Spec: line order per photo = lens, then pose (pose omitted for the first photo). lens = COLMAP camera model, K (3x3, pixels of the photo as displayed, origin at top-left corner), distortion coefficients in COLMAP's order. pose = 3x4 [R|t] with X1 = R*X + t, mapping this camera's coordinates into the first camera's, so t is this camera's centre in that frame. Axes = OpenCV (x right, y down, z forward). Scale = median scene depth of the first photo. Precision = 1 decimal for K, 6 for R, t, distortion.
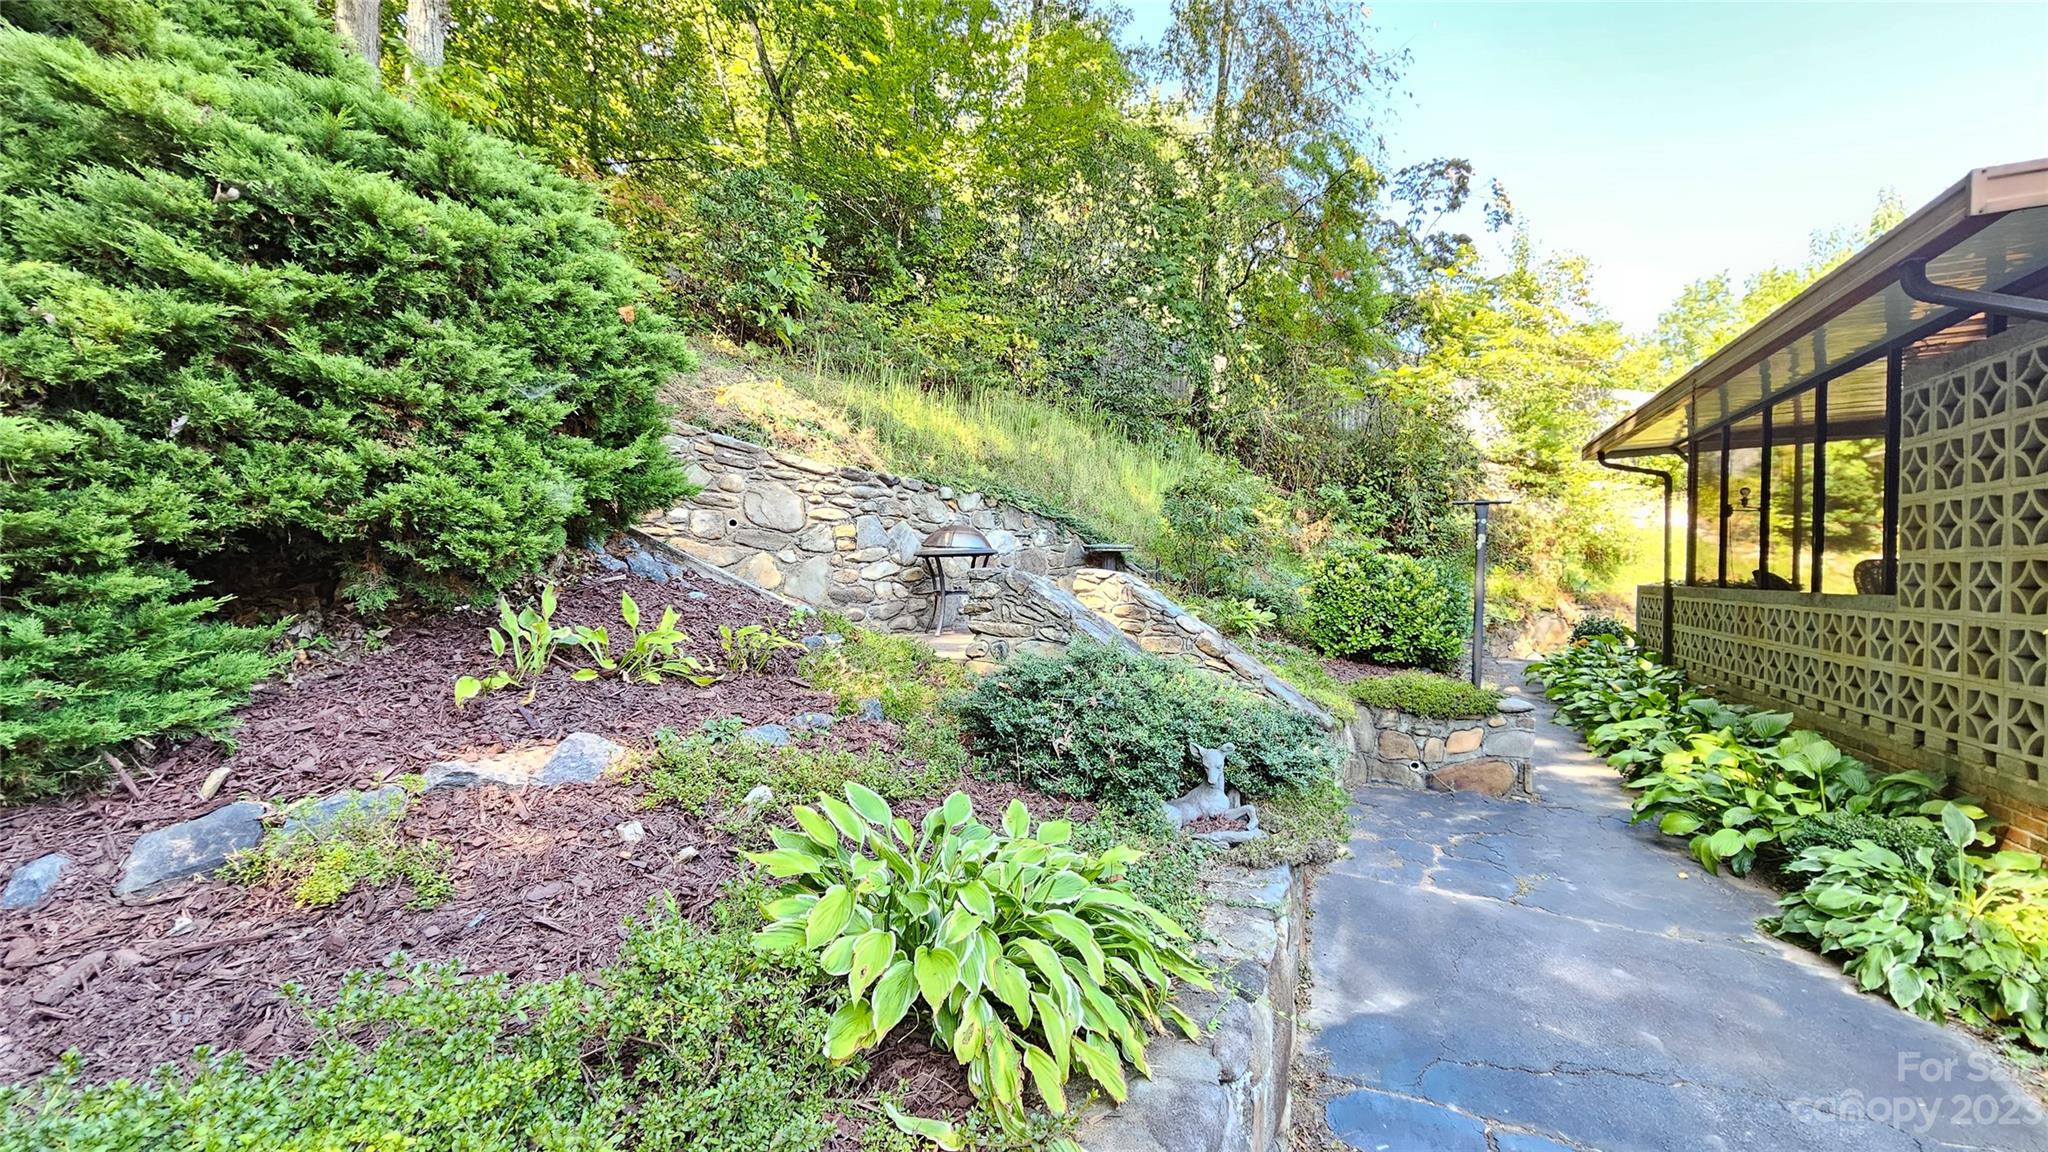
lens RADIAL K [[835.4, 0, 1016.6], [0, 835.4, 582.1], [0, 0, 1]] dist [-0.003275, 0.000203]
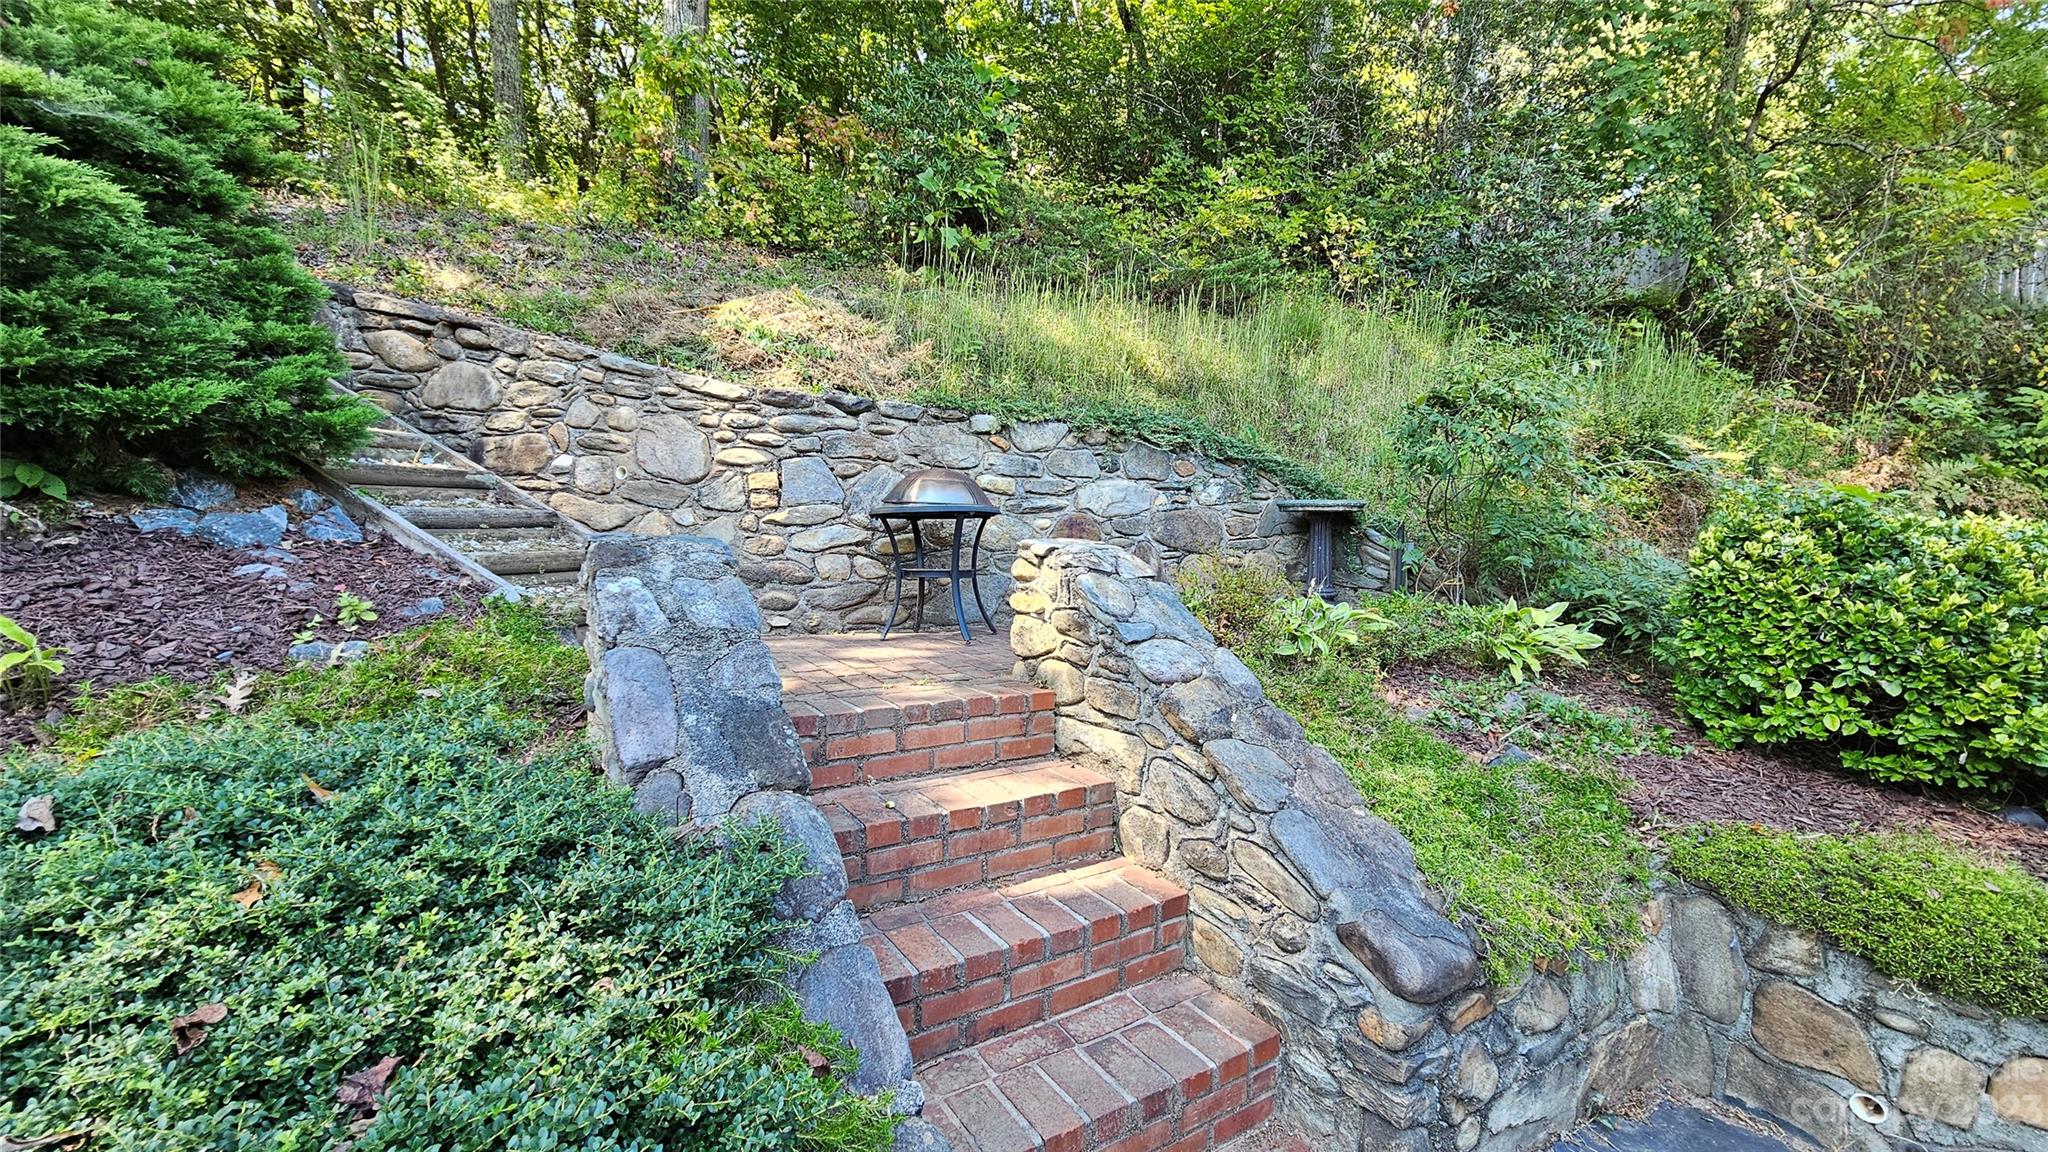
lens RADIAL K [[835.4, 0, 1031.6], [0, 835.4, 574.9], [0, 0, 1]] dist [-0.003275, 0.000203]
pose [[0.855049, 0.032755, -0.517512, 0.680218], [-0.018309, 0.999288, 0.032998, -0.018869], [0.518224, -0.018740, 0.855039, 1.015354]]
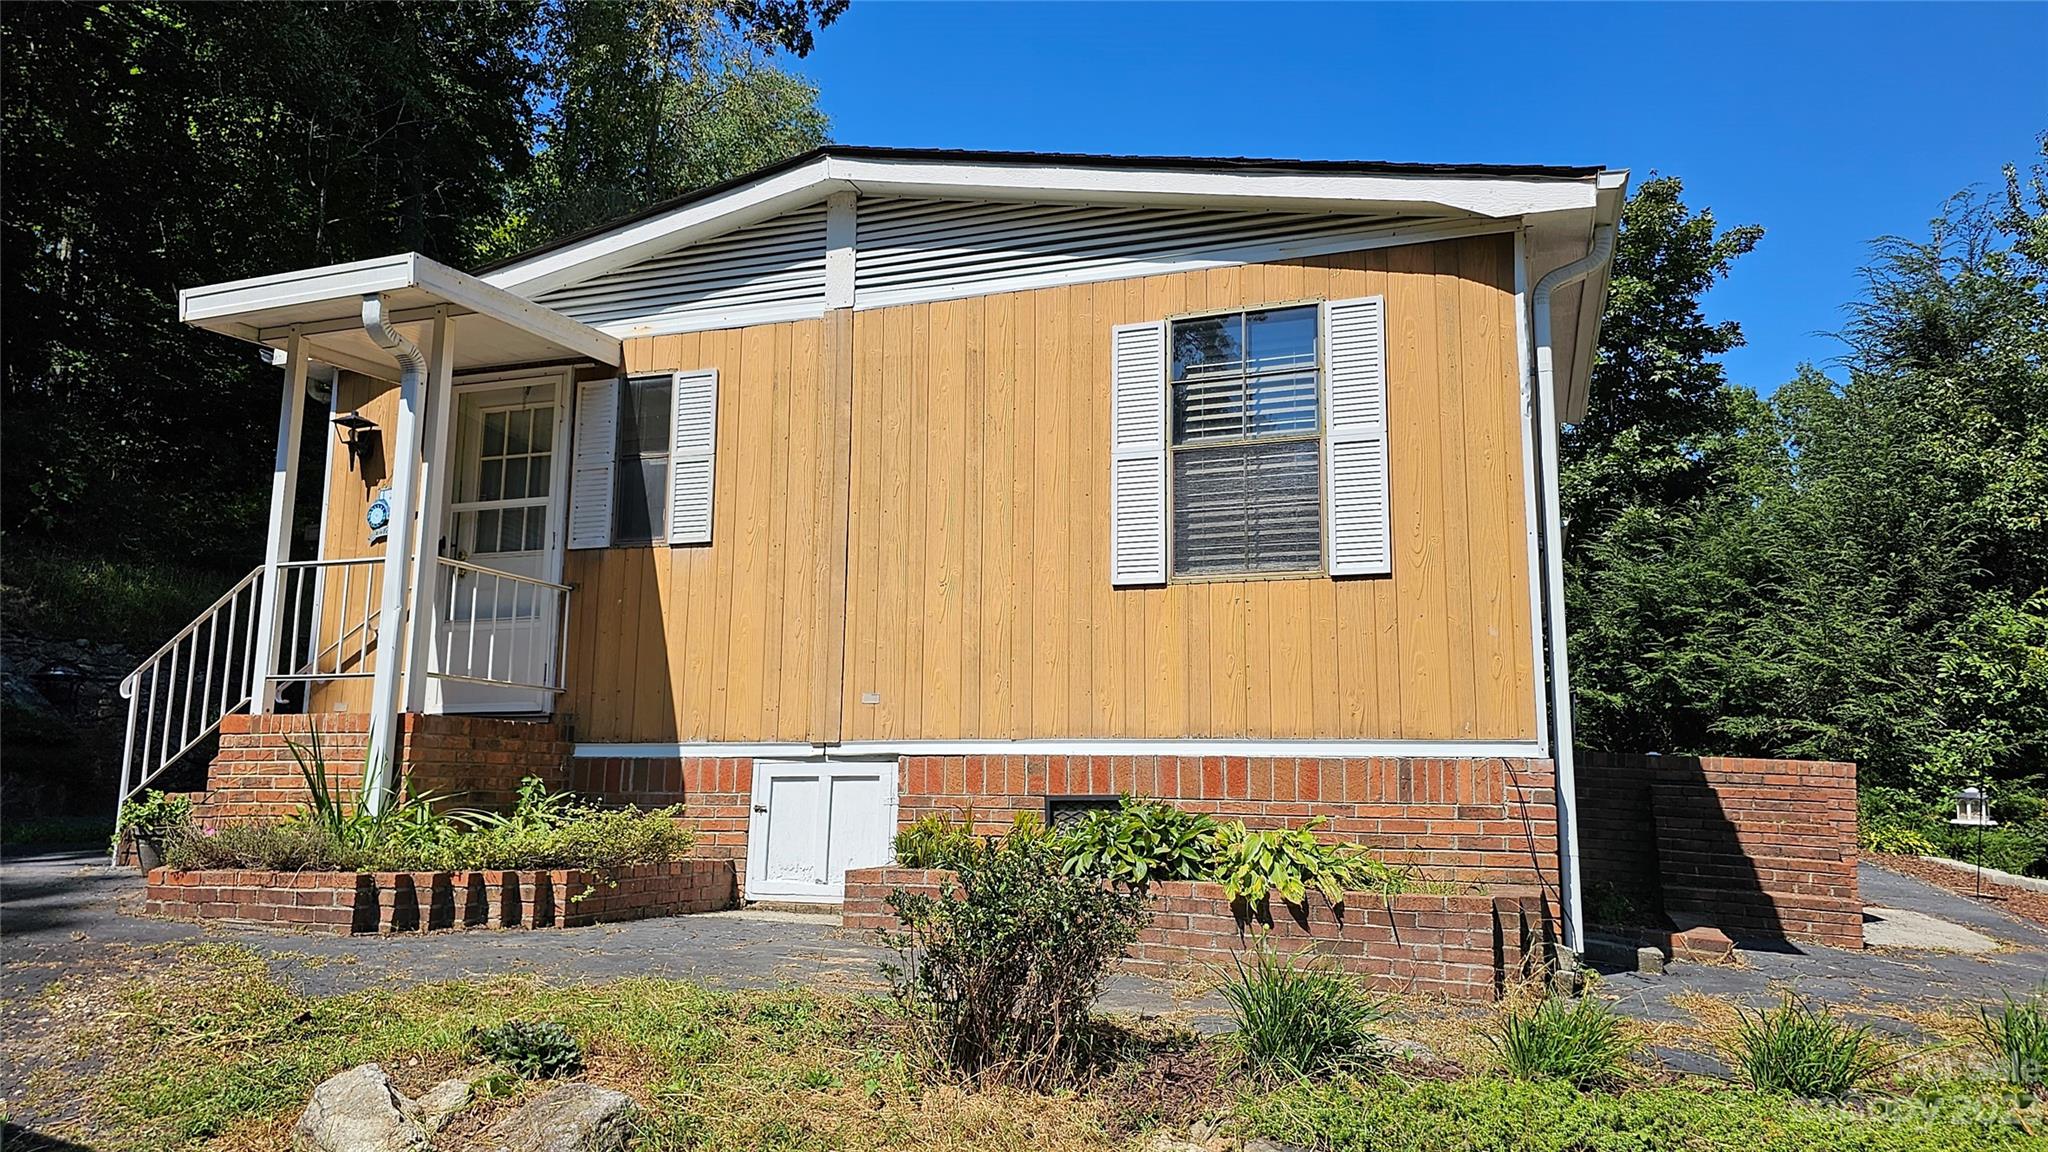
lens RADIAL K [[1385.2, 0, 1042.0], [0, 1385.2, 580.8], [0, 0, 1]] dist [0.040489, -0.036083]
pose [[0.996053, 0.015785, 0.087349, 3.420920], [-0.000310, 0.984673, -0.174408, 0.551563], [-0.088764, 0.173692, 0.980792, -4.094677]]
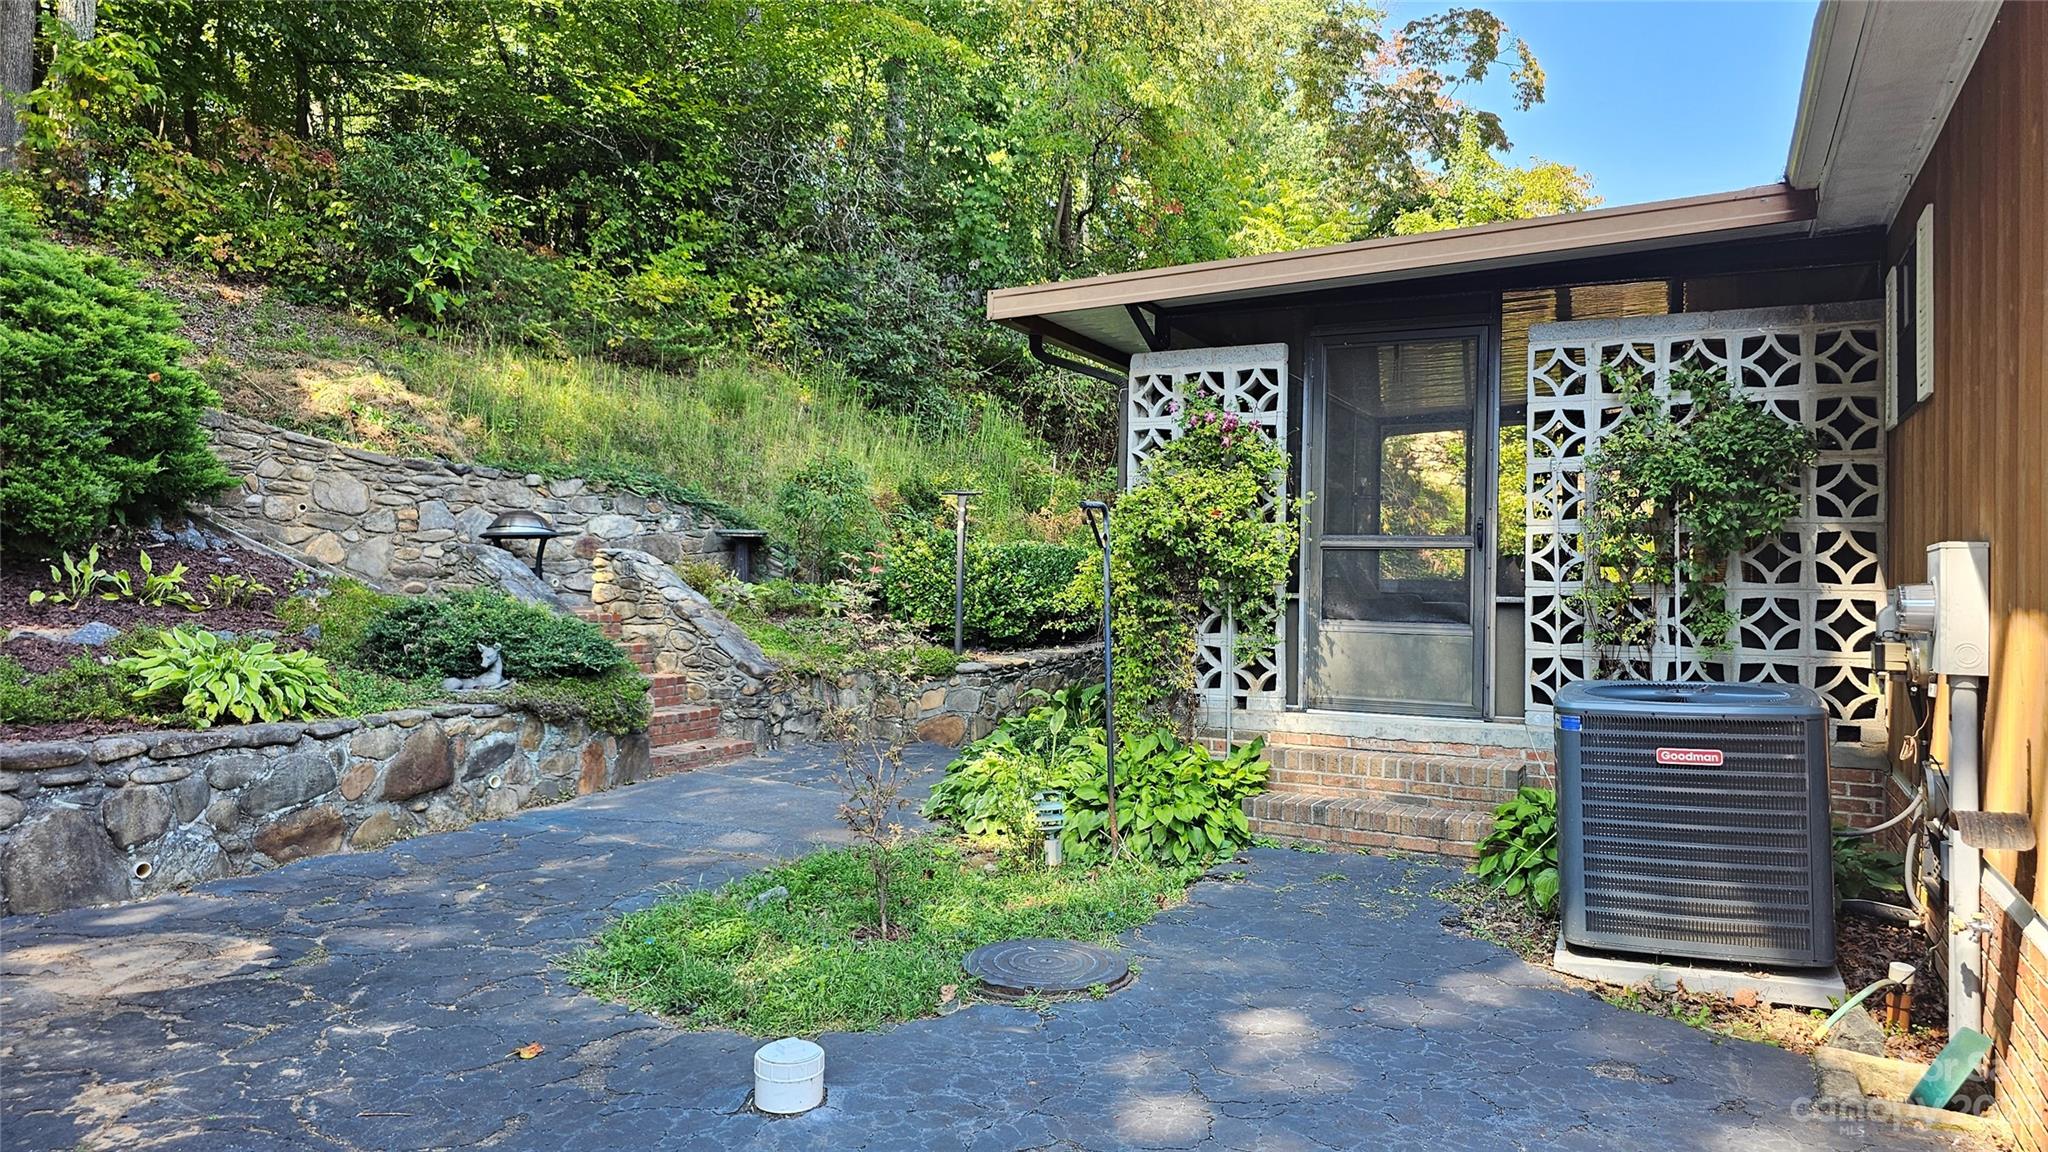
lens RADIAL K [[1385.2, 0, 1025.5], [0, 1385.2, 553.3], [0, 0, 1]] dist [0.040489, -0.036083]
pose [[0.999311, 0.004276, -0.036864, 1.393951], [-0.005582, 0.999359, -0.035375, 0.107042], [0.036689, 0.035557, 0.998694, -1.717467]]
